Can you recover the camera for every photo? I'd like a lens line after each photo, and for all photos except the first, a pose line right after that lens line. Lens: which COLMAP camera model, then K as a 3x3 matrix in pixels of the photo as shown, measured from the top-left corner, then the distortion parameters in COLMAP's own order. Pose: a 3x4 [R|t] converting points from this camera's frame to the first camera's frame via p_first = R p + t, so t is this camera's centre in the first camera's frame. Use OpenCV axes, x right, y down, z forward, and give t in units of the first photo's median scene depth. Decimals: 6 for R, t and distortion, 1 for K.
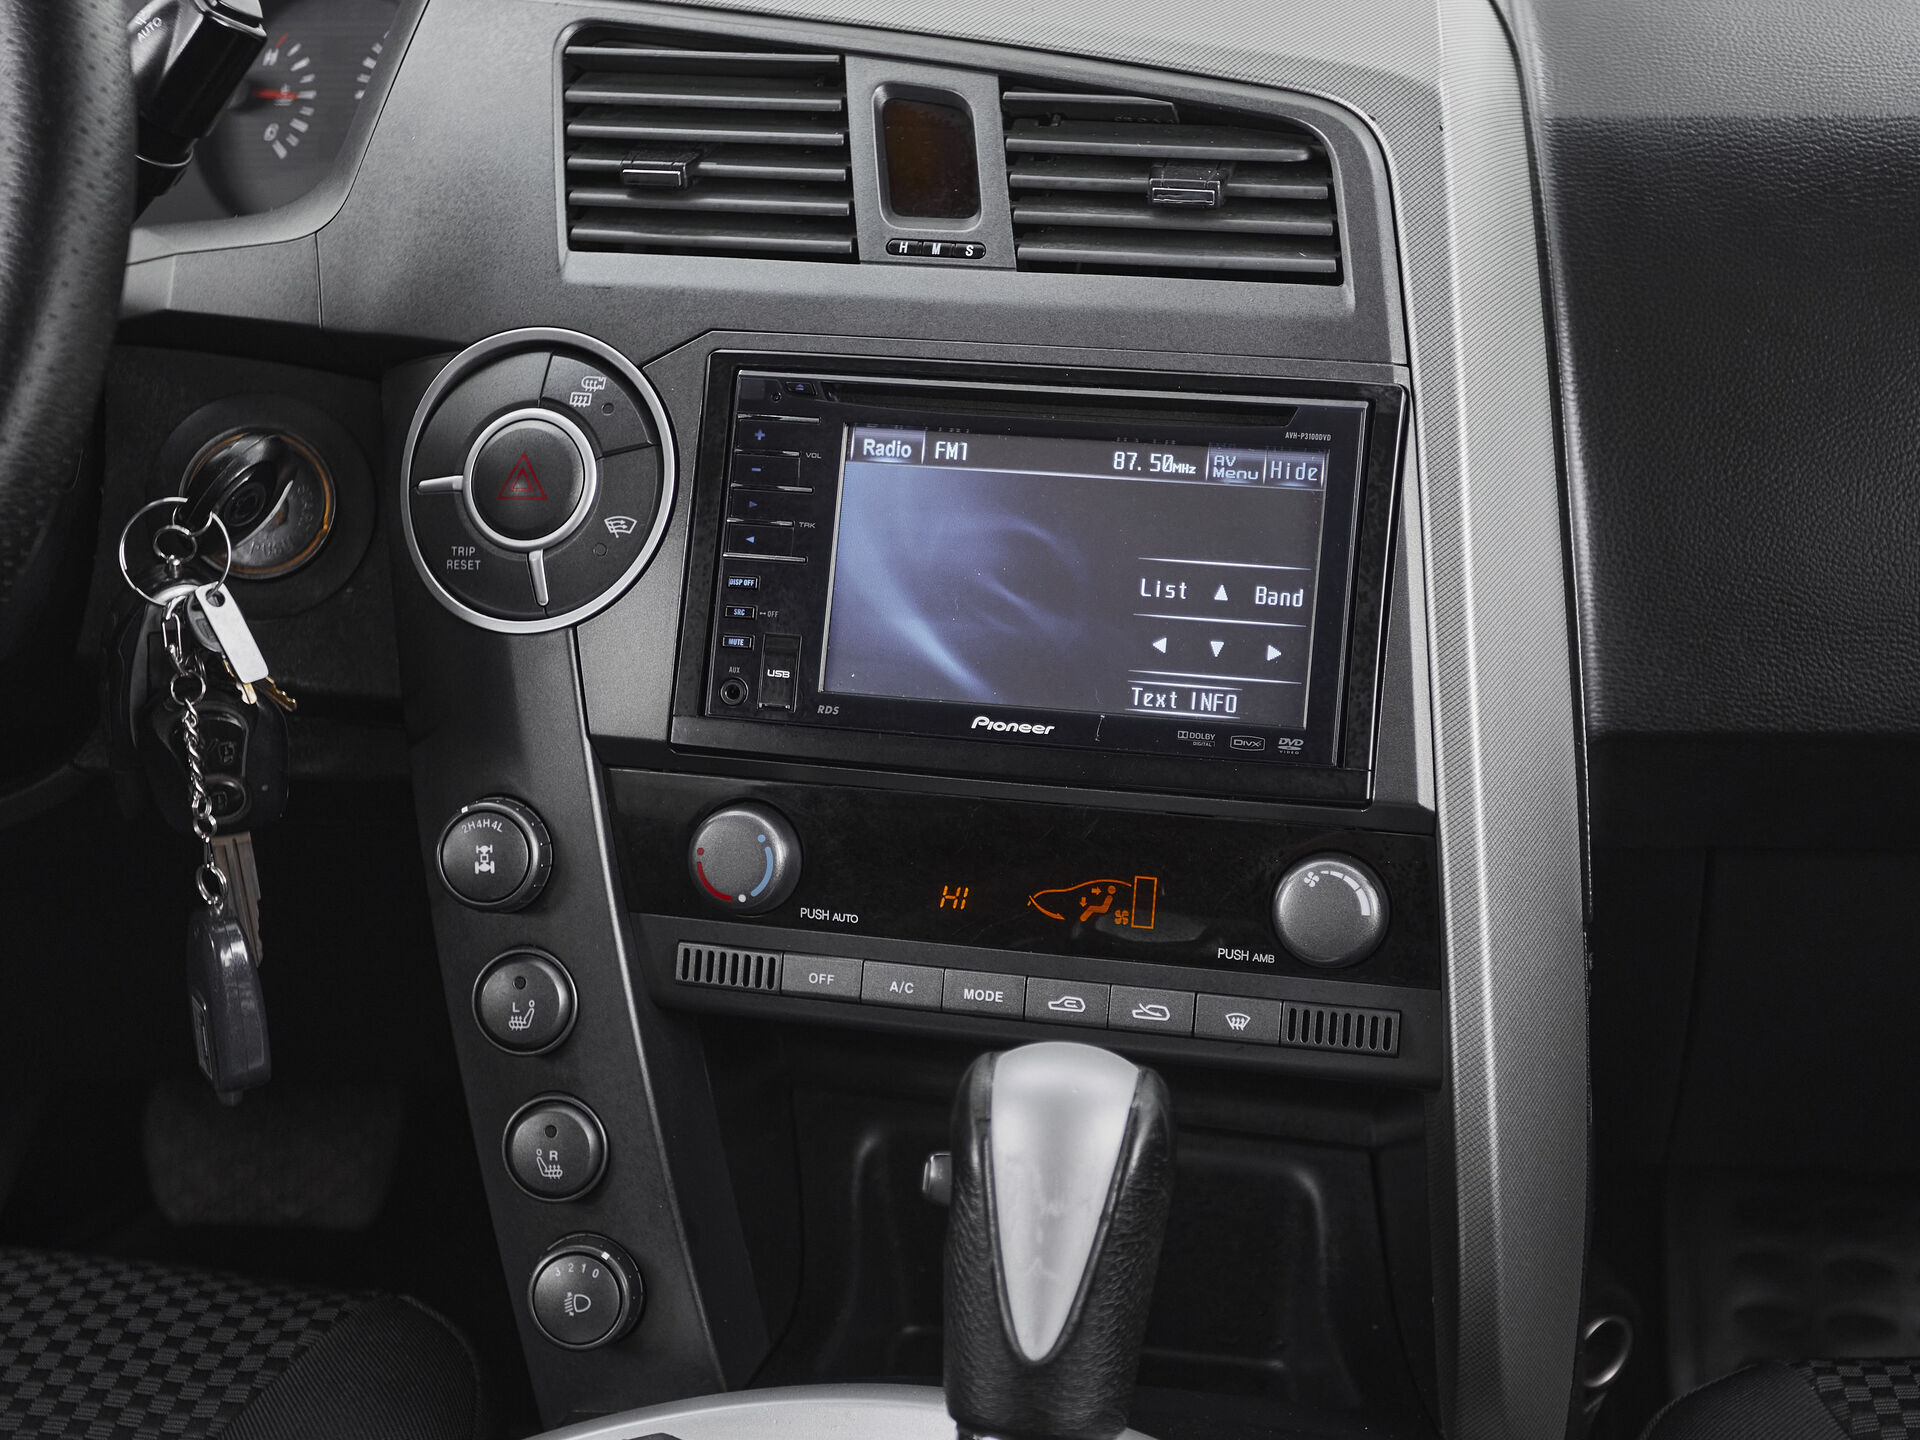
lens RADIAL K [[2686.6, 0, 946.5], [0, 2686.6, 716.8], [0, 0, 1]] dist [0.036064, 0.000000]
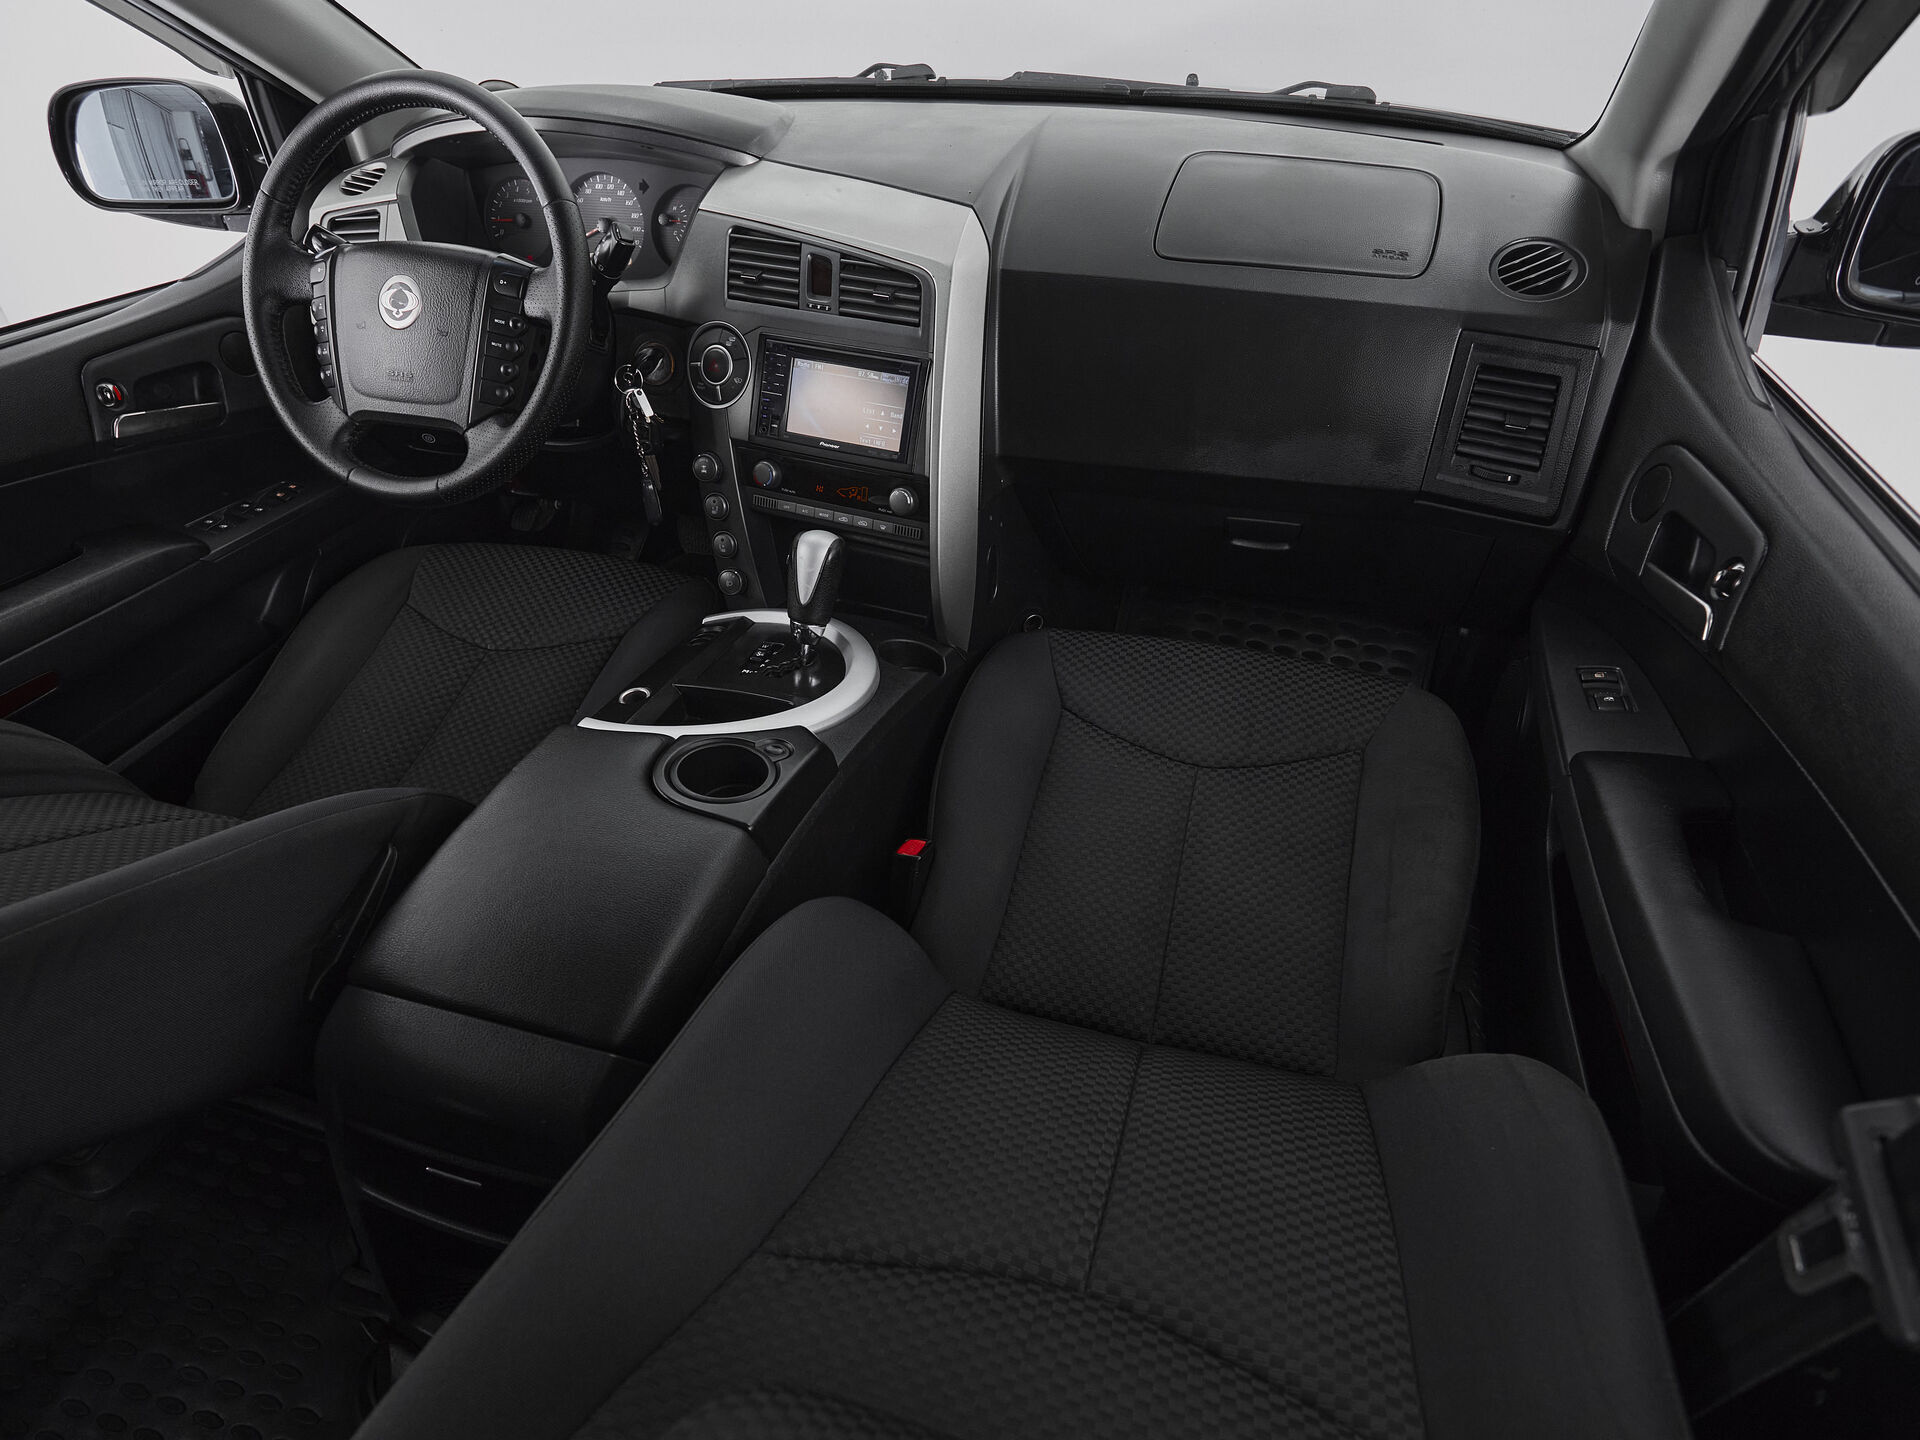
lens RADIAL K [[1083.7, 0, 929.8], [0, 1083.7, 776.5], [0, 0, 1]] dist [-0.001942, 0.002986]
pose [[0.983718, 0.115833, -0.137413, 0.418569], [-0.057302, 0.926837, 0.371066, -0.135917], [0.170341, -0.357150, 0.918383, -0.555166]]
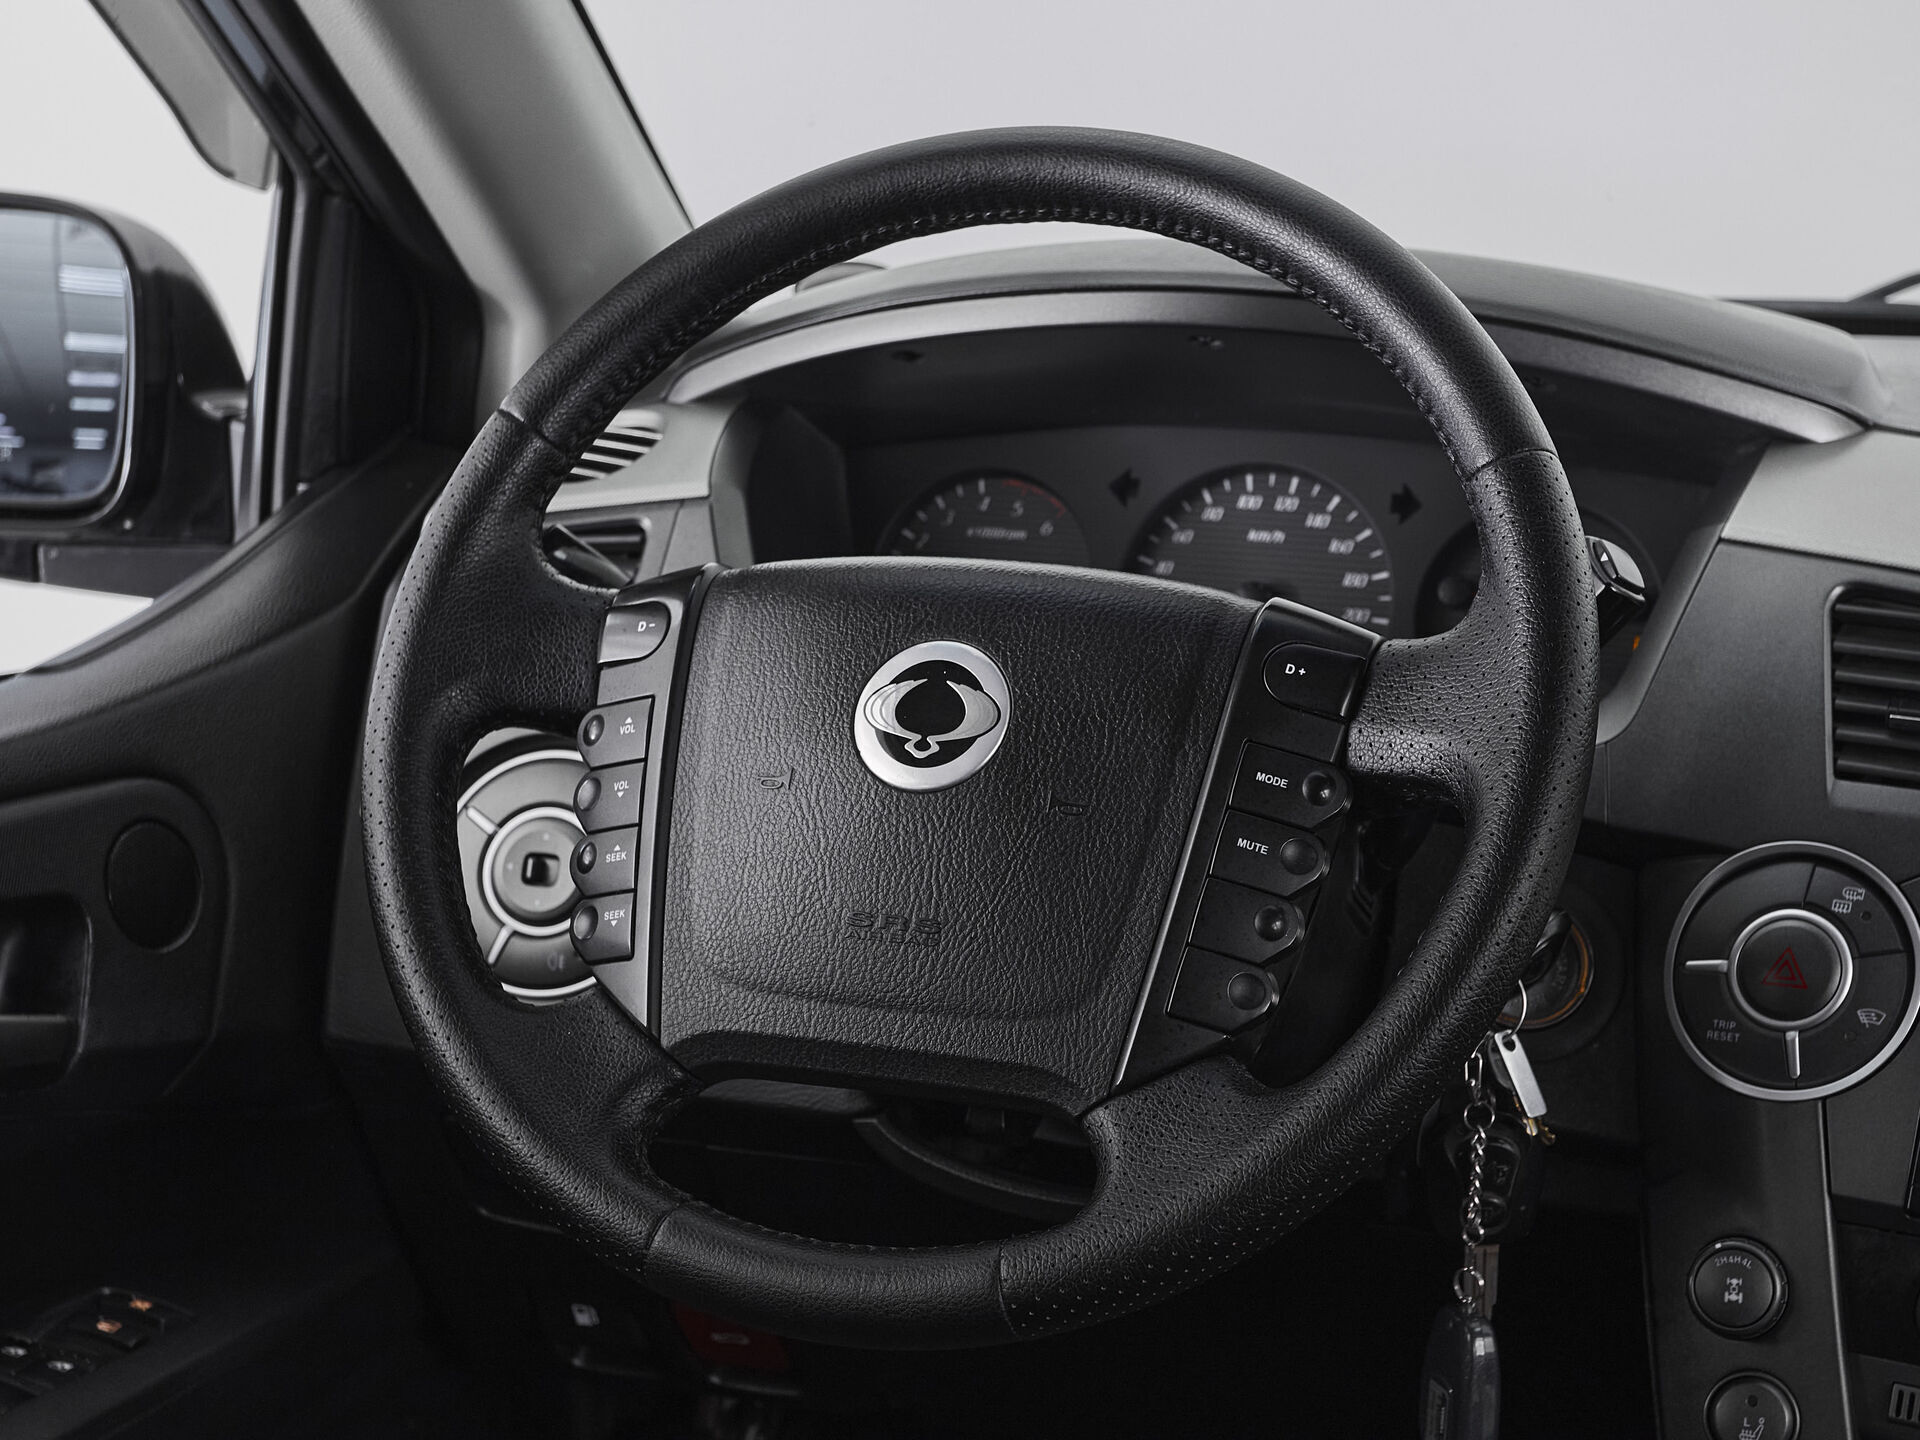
lens RADIAL K [[3314.8, 0, 984.2], [0, 3314.8, 768.8], [0, 0, 1]] dist [0.045938, 0.000000]
pose [[0.977311, 0.084857, -0.194067, -0.226623], [-0.107876, 0.987916, -0.111283, 0.024736], [0.182279, 0.129694, 0.974656, -0.494422]]
